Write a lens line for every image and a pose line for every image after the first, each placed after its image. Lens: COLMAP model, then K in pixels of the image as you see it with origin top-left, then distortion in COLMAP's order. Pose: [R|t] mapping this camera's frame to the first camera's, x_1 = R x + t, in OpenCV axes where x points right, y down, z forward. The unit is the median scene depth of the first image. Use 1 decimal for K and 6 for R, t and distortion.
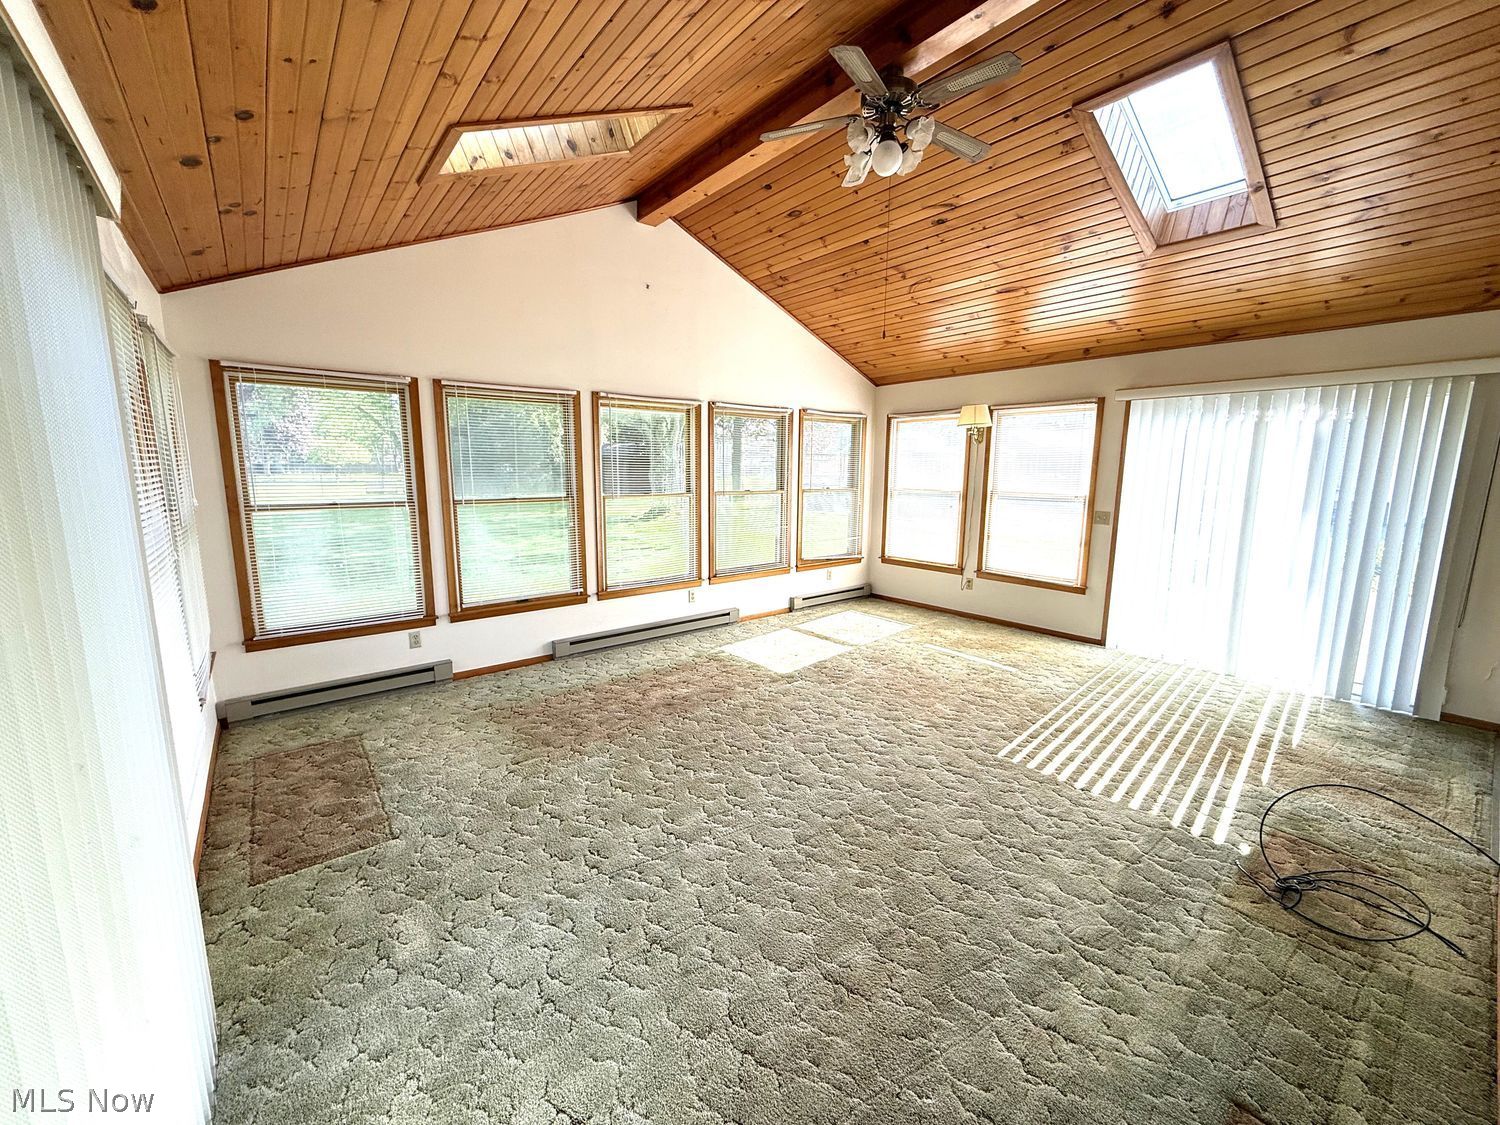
lens RADIAL K [[599.1, 0, 745.4], [0, 599.1, 560.4], [0, 0, 1]] dist [-0.001221, -0.000097]
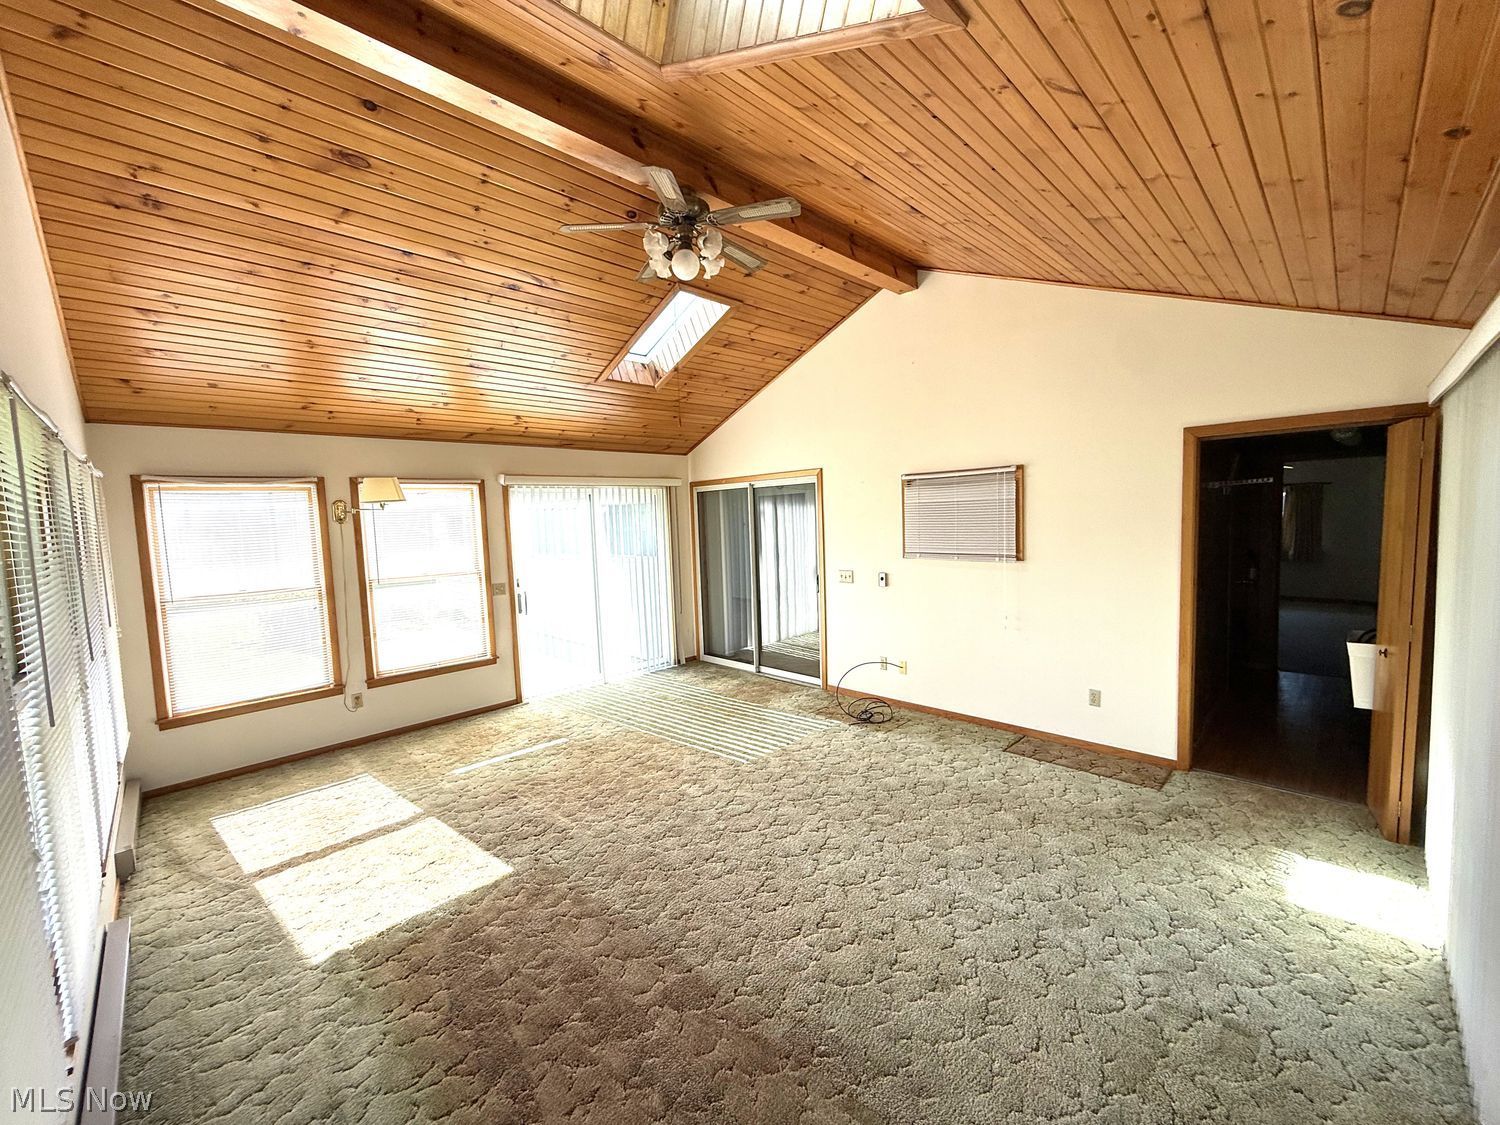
lens RADIAL K [[599.1, 0, 745.4], [0, 599.1, 560.4], [0, 0, 1]] dist [-0.001221, -0.000097]
pose [[-0.099525, -0.076567, 0.992085, -0.514272], [0.191544, 0.976913, 0.094611, -0.137867], [-0.976425, 0.199444, -0.082562, 0.639324]]
